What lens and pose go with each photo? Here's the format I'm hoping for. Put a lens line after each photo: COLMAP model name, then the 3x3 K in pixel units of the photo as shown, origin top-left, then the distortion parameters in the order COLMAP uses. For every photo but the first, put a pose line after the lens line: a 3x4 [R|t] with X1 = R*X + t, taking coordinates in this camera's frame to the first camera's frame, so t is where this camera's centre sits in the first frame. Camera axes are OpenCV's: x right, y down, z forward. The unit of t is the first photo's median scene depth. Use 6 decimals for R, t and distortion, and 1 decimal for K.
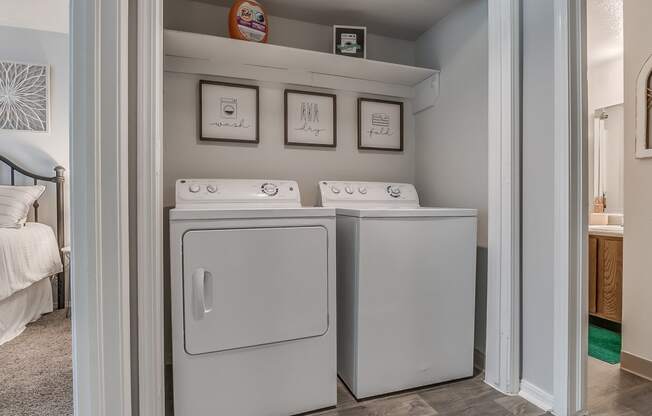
lens RADIAL K [[339.9, 0, 326.0], [0, 339.9, 208.0], [0, 0, 1]] dist [0.000777, -0.011495]
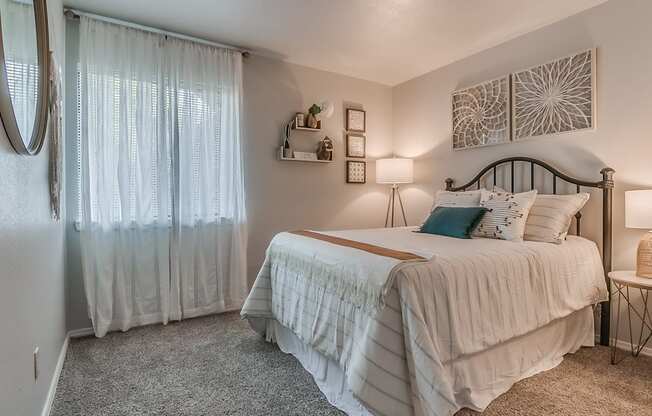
lens RADIAL K [[339.9, 0, 326.0], [0, 339.9, 208.0], [0, 0, 1]] dist [0.000777, -0.011495]
pose [[0.225957, 0.019099, -0.973950, -0.166163], [-0.008674, 0.999808, 0.017594, -0.038820], [0.974099, 0.004472, 0.226079, 0.181948]]
